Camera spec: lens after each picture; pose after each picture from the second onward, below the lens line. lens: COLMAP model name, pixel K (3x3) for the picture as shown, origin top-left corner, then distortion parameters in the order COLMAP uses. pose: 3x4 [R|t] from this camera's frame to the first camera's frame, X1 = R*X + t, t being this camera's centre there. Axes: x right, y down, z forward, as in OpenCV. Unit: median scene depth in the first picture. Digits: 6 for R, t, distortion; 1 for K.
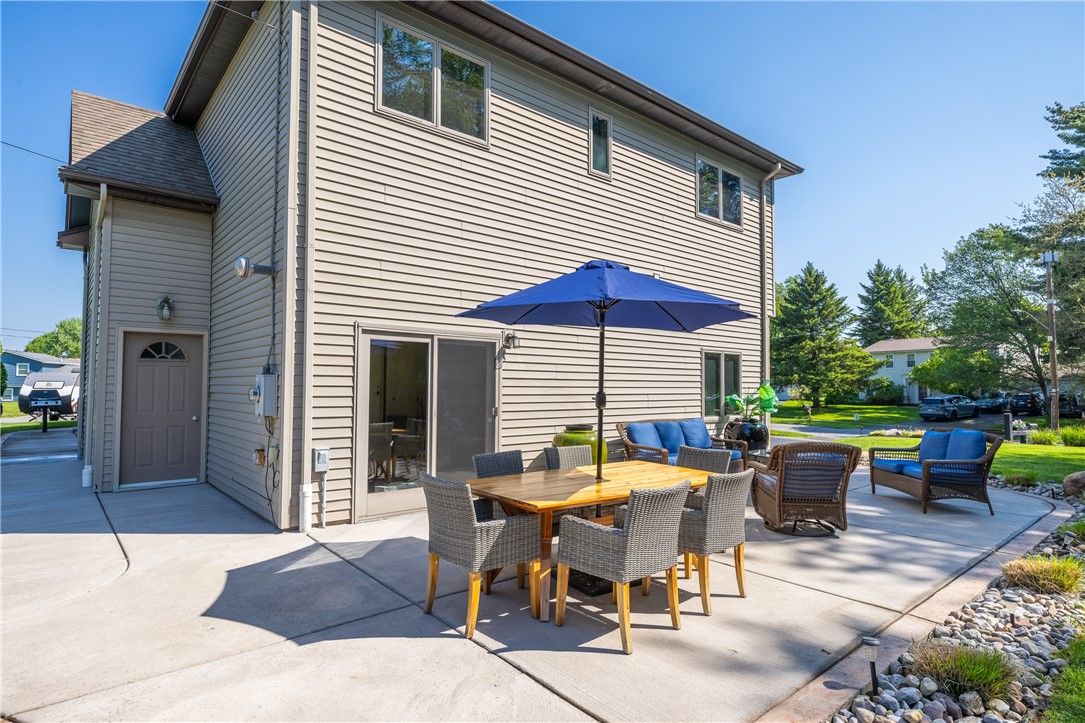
lens RADIAL K [[581.7, 0, 543.3], [0, 581.7, 365.0], [0, 0, 1]] dist [0.000426, -0.002707]
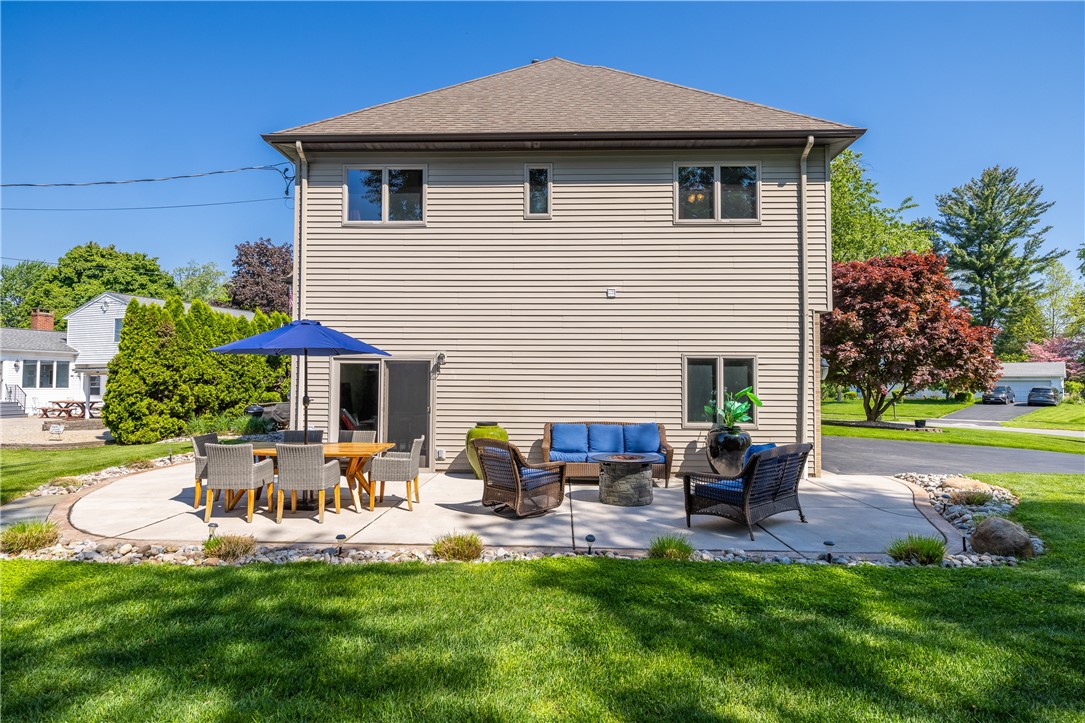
lens RADIAL K [[581.7, 0, 536.2], [0, 581.7, 363.9], [0, 0, 1]] dist [0.000426, -0.002707]
pose [[0.739178, -0.025719, -0.673019, 1.062358], [0.023455, 0.999647, -0.012440, -0.007503], [0.673101, -0.006591, 0.739521, 0.122757]]
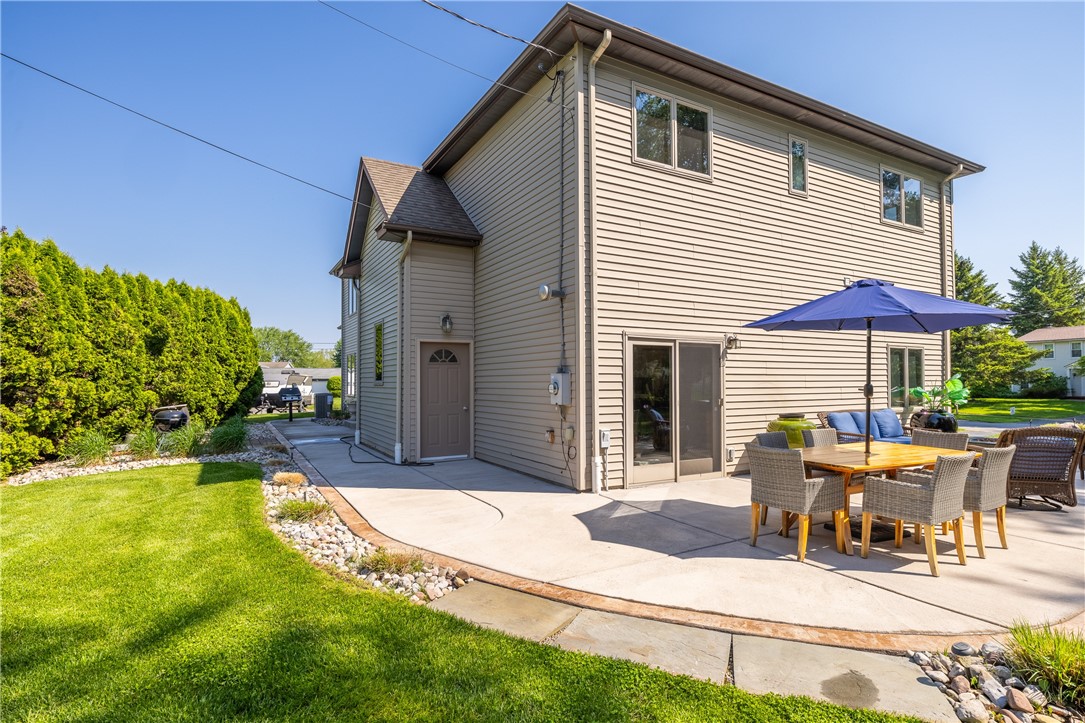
lens RADIAL K [[554.4, 0, 543.3], [0, 554.4, 372.2], [0, 0, 1]] dist [-0.002216, -0.003385]
pose [[0.980870, -0.012135, -0.194285, -0.217713], [0.015786, 0.999727, 0.017254, -0.006820], [0.194022, -0.019991, 0.980793, -0.188012]]
